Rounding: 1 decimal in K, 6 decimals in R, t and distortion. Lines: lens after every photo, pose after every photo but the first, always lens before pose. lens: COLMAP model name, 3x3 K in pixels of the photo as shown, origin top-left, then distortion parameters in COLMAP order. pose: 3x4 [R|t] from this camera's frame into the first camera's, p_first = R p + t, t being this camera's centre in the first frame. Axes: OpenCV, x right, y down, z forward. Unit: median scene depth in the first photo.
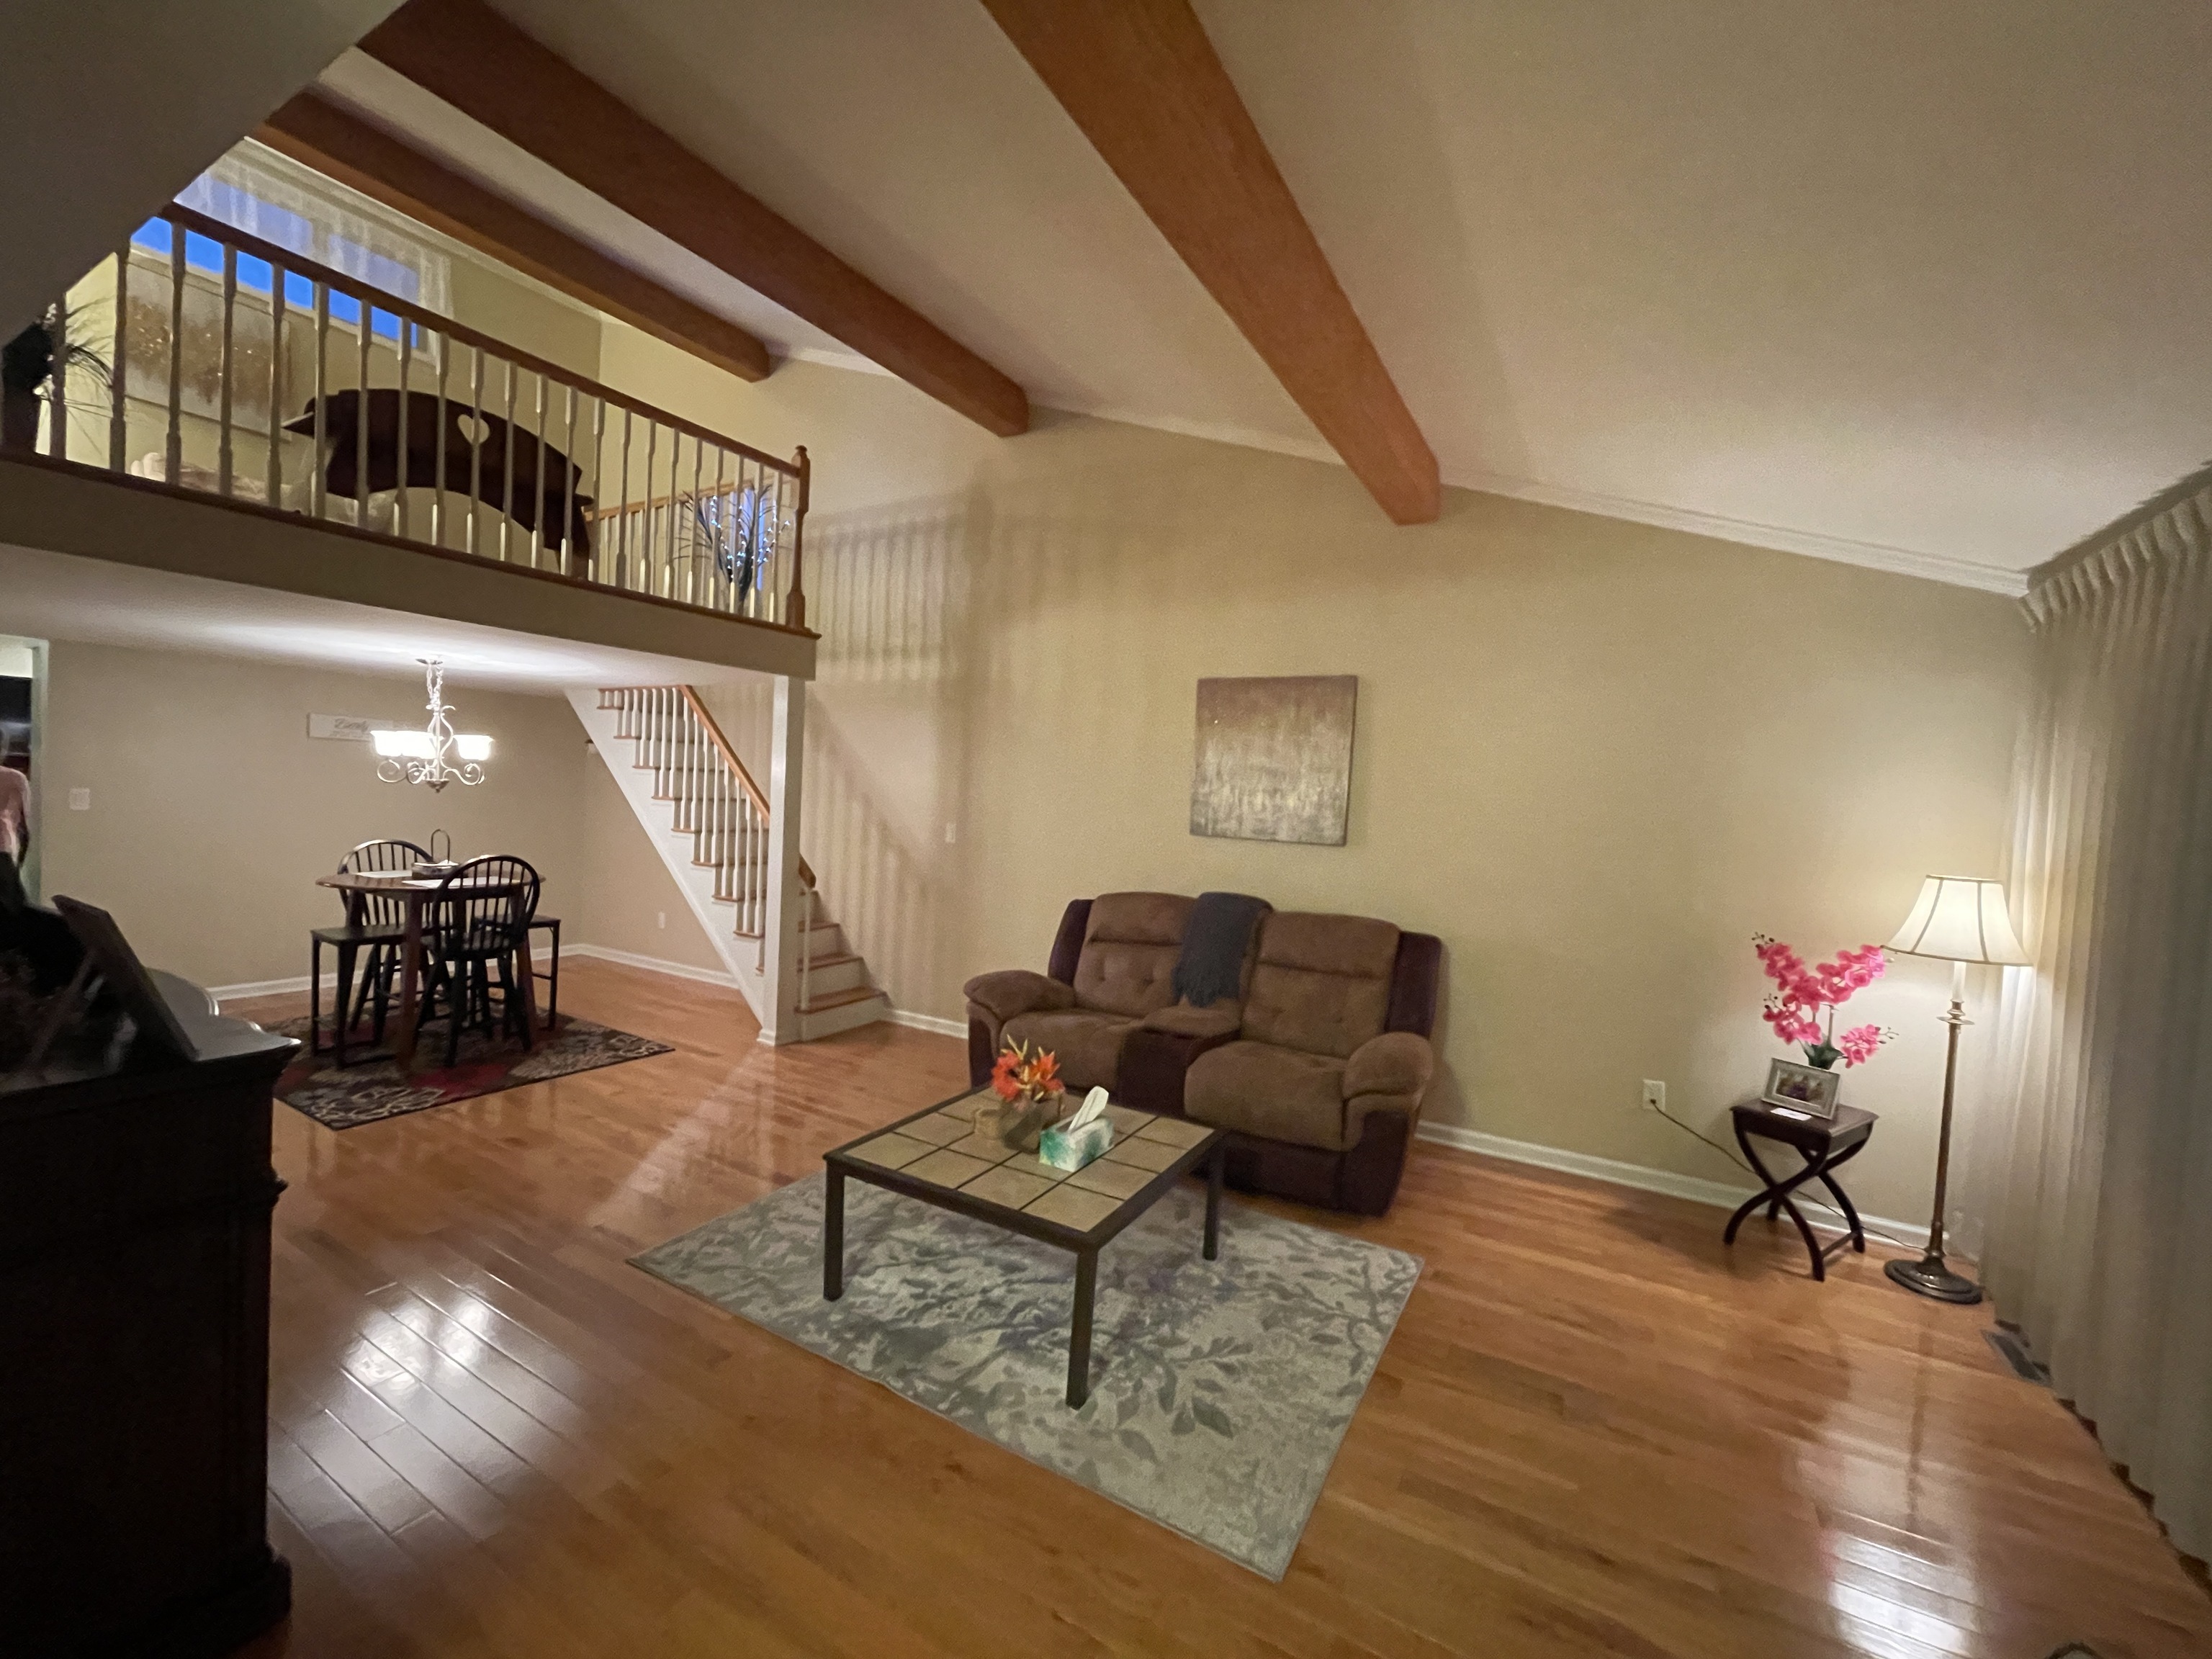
lens RADIAL K [[903.1, 0, 1106.7], [0, 903.1, 835.4], [0, 0, 1]] dist [-0.000636, 0.000917]
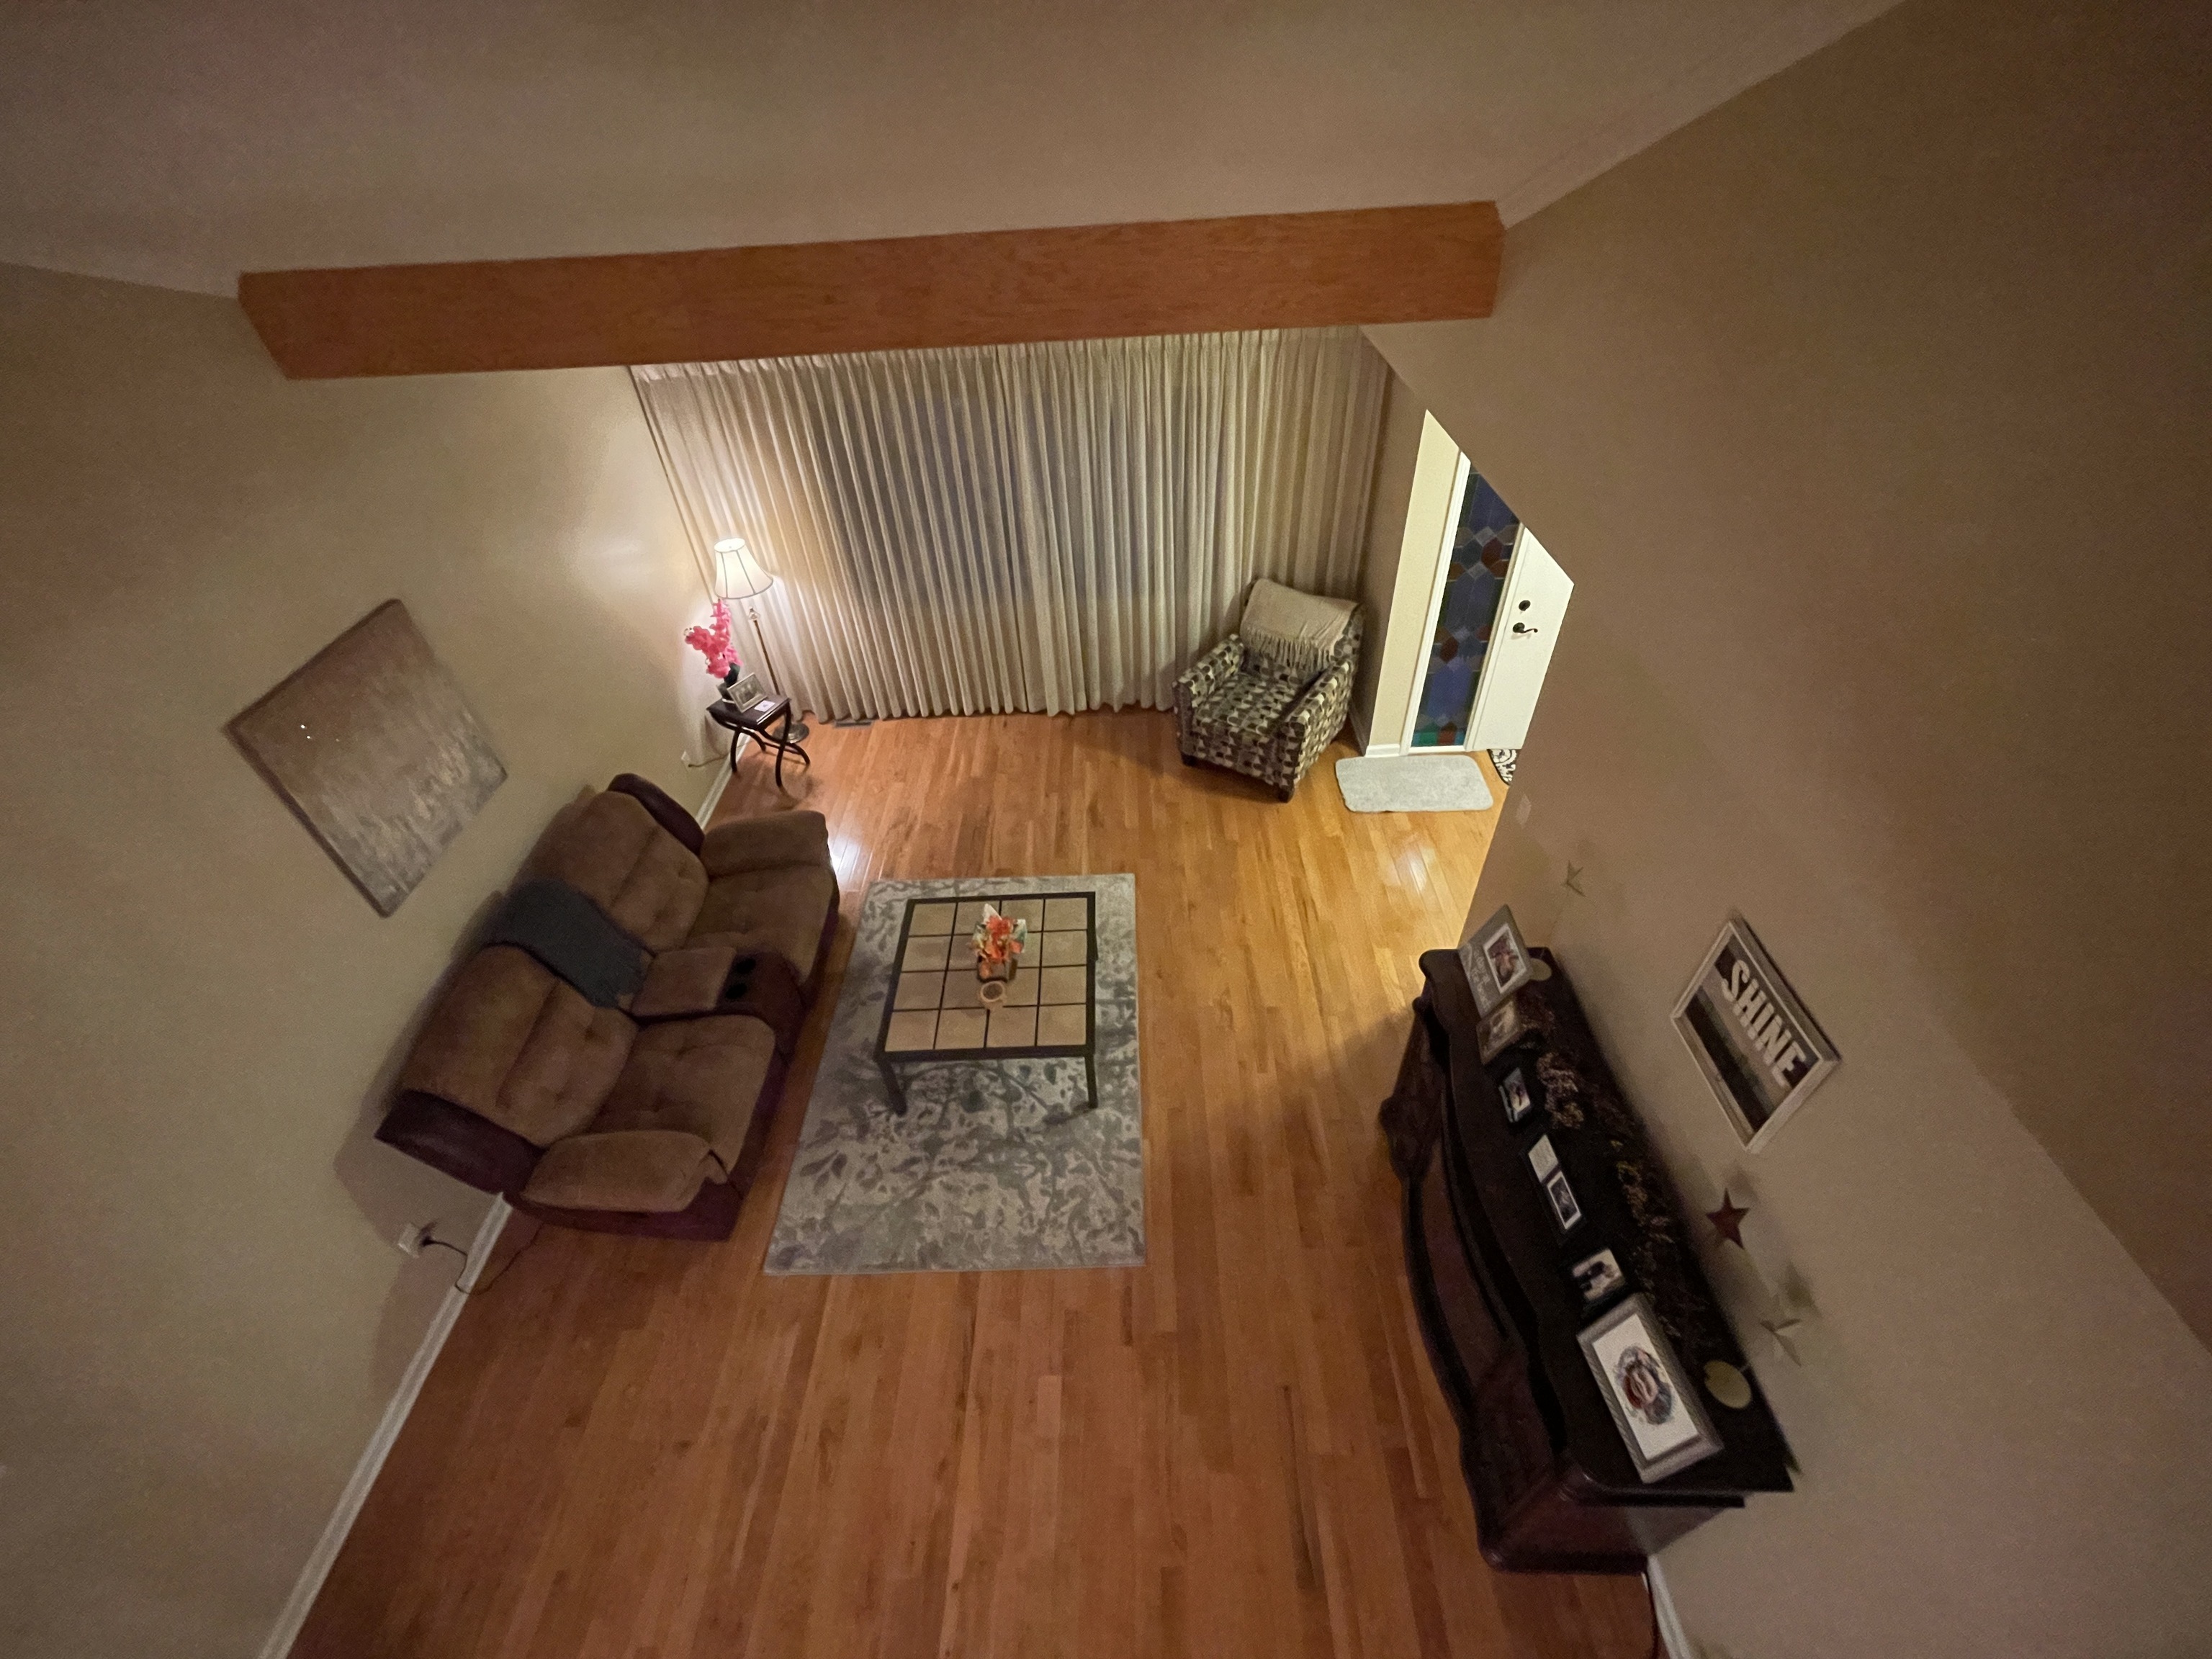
lens RADIAL K [[903.1, 0, 1097.5], [0, 903.1, 834.3], [0, 0, 1]] dist [-0.000636, 0.000917]
pose [[-0.494487, -0.594360, 0.634207, -0.595315], [0.068341, 0.700812, 0.710065, -0.518012], [-0.866494, 0.394460, -0.305924, 0.768372]]
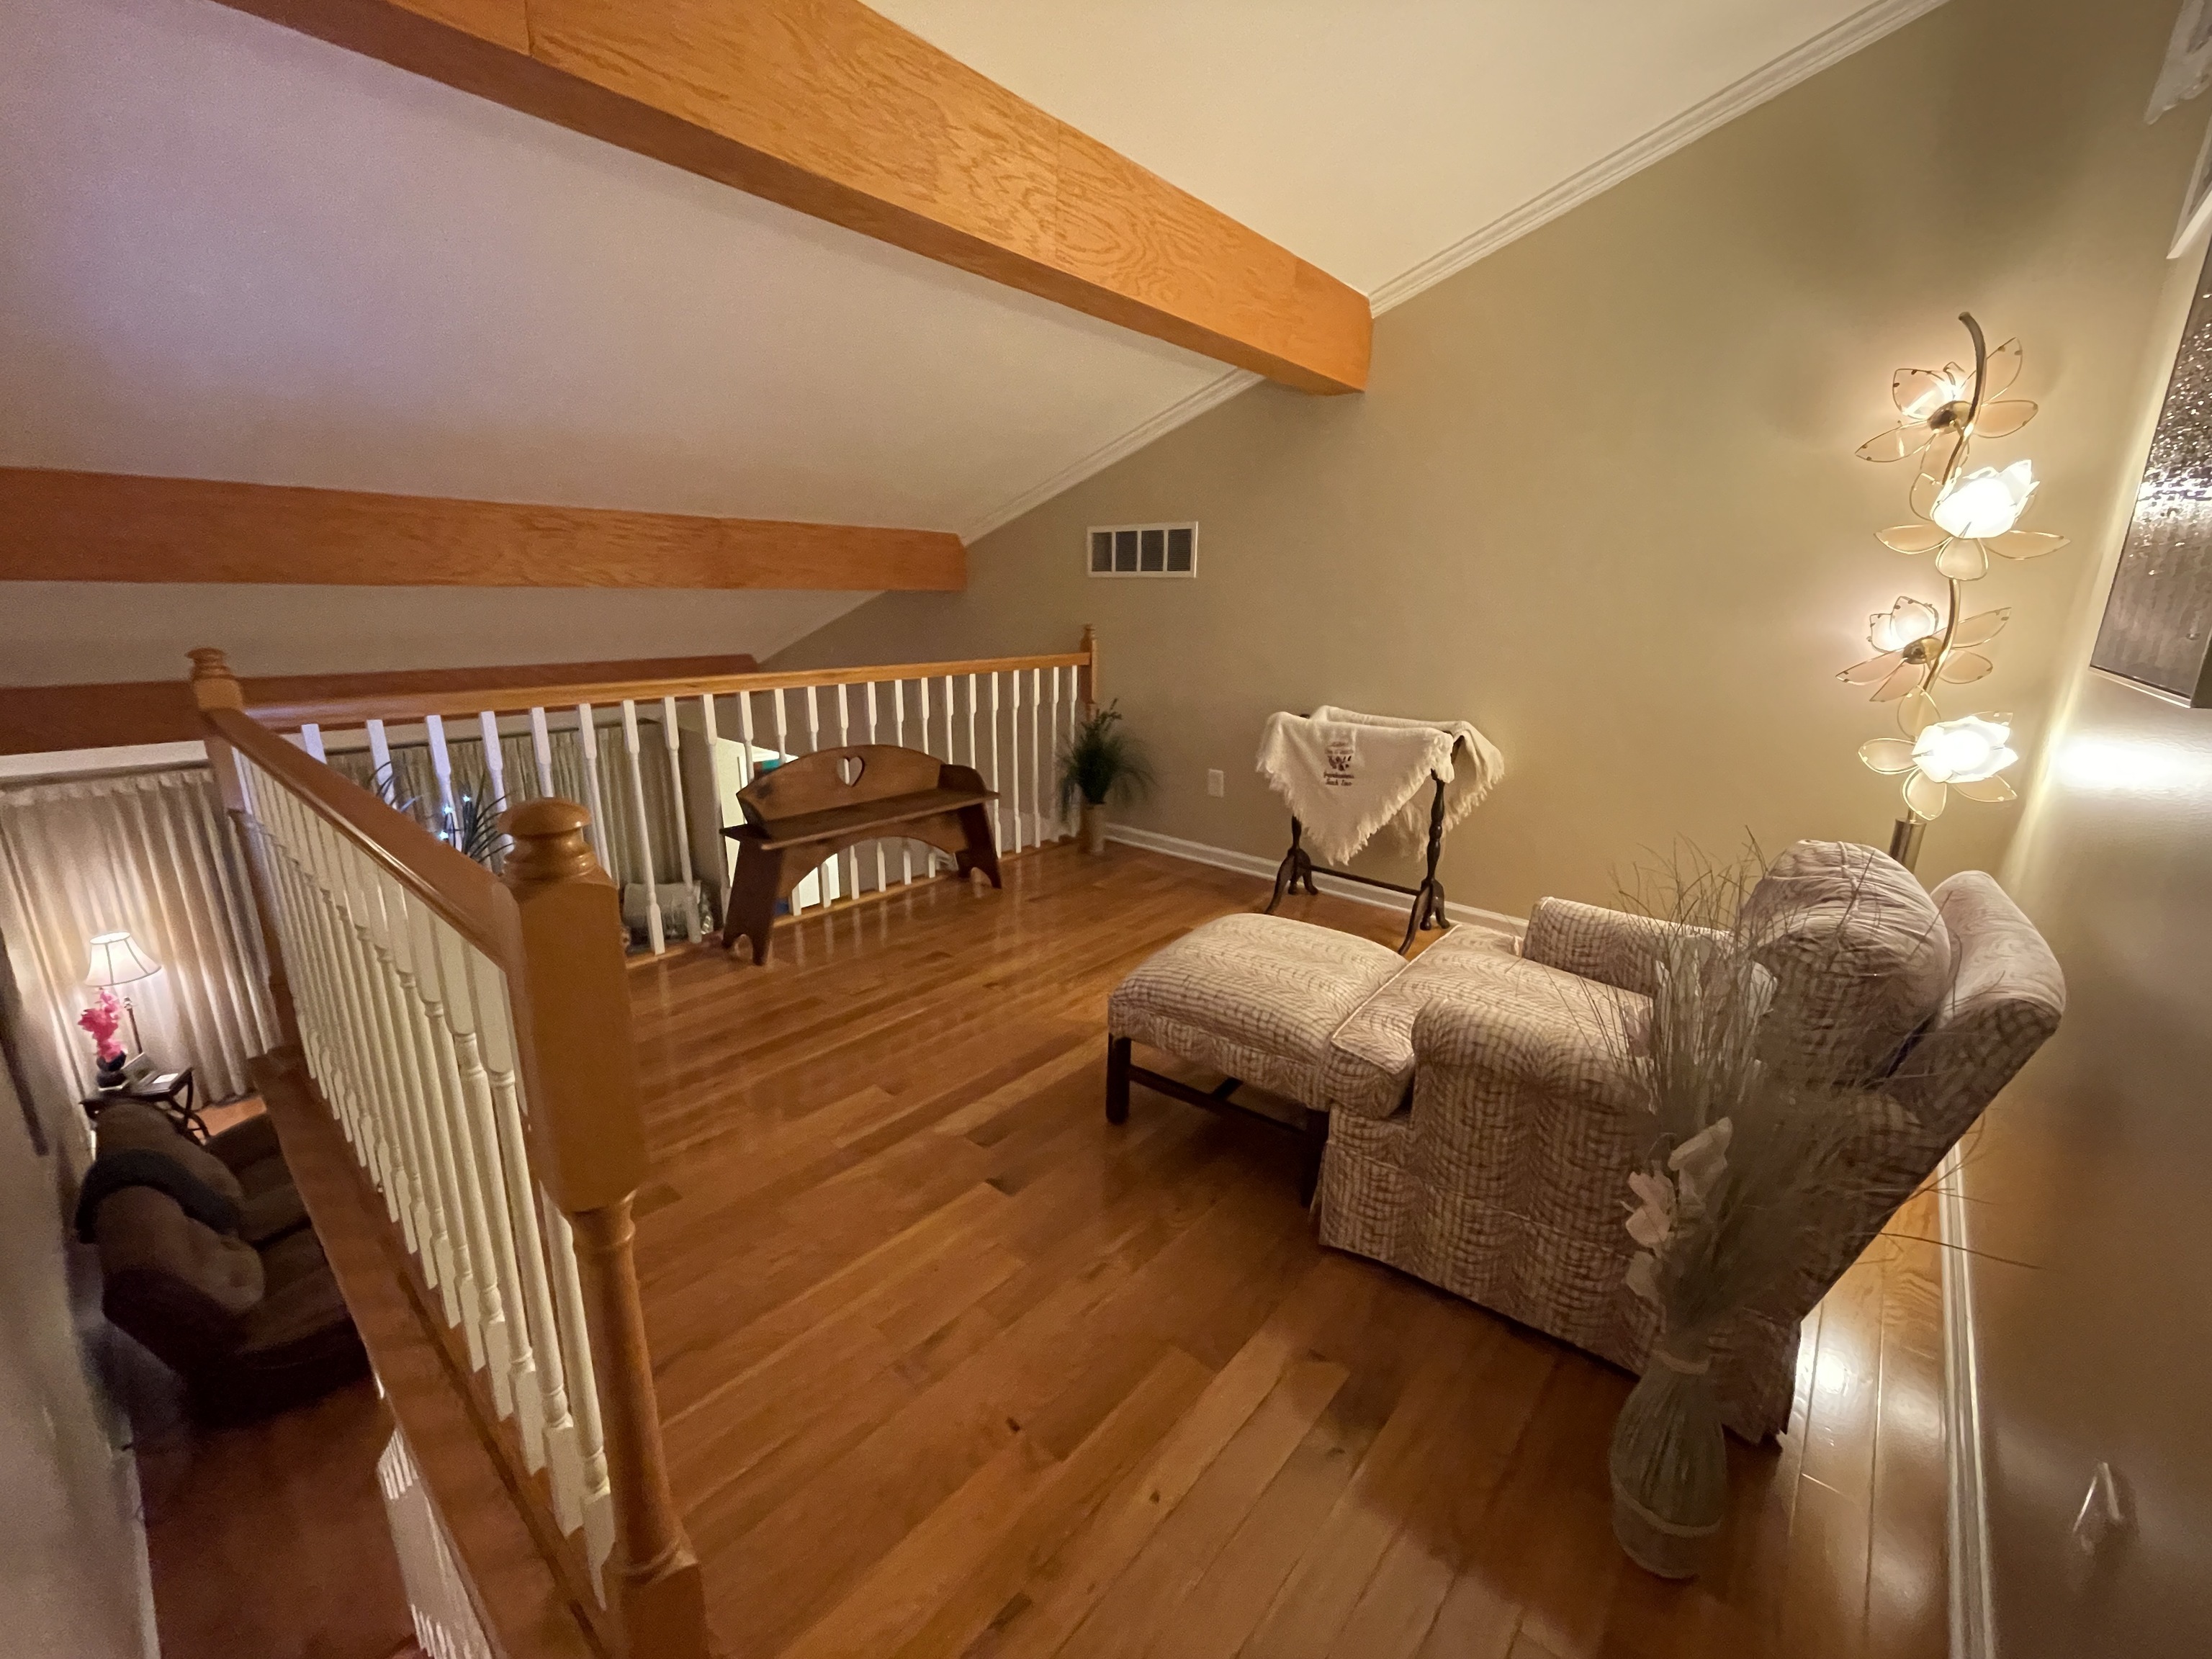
lens RADIAL K [[903.1, 0, 1095.2], [0, 903.1, 828.4], [0, 0, 1]] dist [-0.000636, 0.000917]
pose [[-0.977921, -0.098640, 0.184232, -0.967041], [-0.038955, 0.952184, 0.303031, -0.565922], [-0.205314, 0.289164, -0.935003, 1.550136]]
